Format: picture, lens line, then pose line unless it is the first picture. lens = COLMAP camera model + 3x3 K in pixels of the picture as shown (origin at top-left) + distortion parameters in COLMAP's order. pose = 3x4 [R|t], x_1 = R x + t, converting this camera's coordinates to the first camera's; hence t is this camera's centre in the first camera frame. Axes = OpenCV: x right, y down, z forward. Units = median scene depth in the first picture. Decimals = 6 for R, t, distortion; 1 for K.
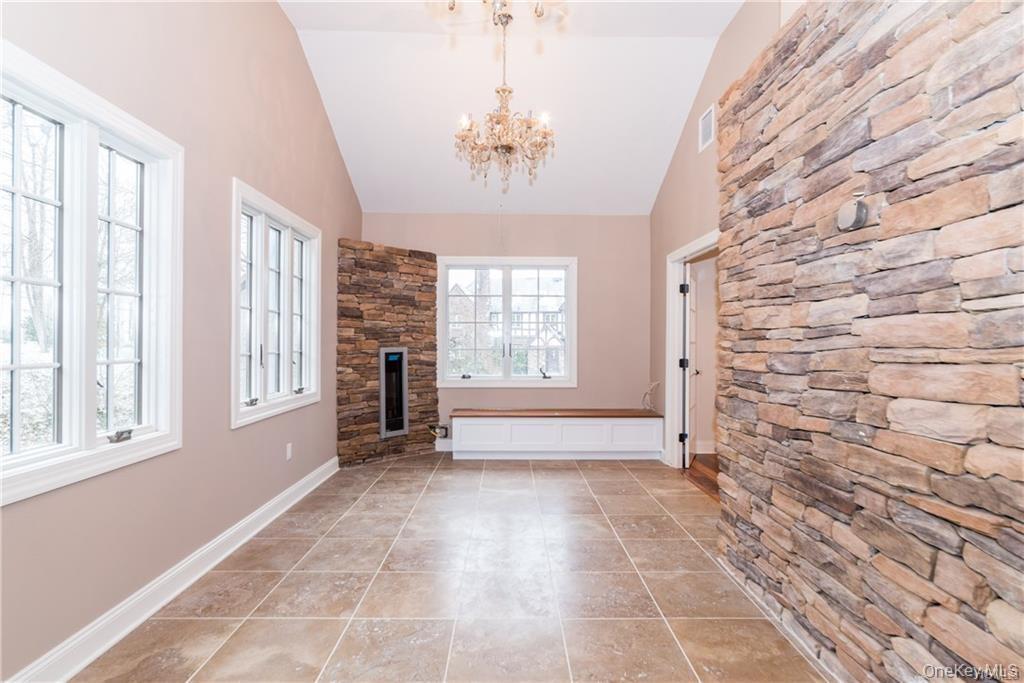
lens RADIAL K [[513.4, 0, 509.4], [0, 513.4, 345.1], [0, 0, 1]] dist [-0.001223, -0.000384]
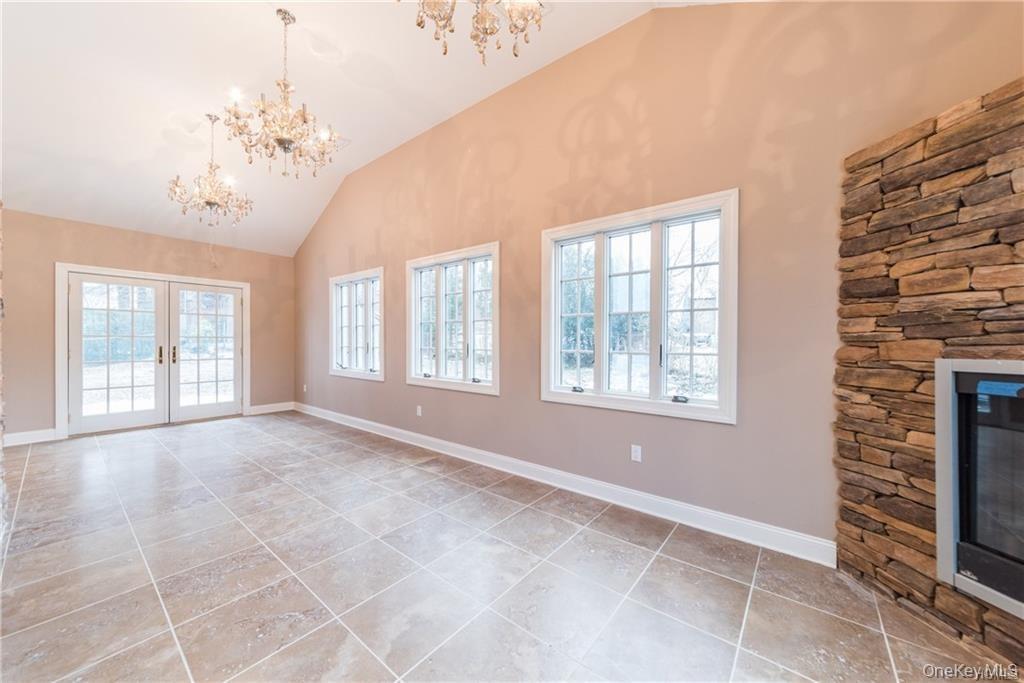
lens RADIAL K [[353.1, 0, 512.0], [0, 353.1, 341.5], [0, 0, 1]] dist [-0.000124, 0.000035]
pose [[-0.612125, -0.005781, -0.790740, 0.193755], [-0.014269, 0.999891, 0.003736, -0.004744], [0.790633, 0.013570, -0.612141, 0.931872]]
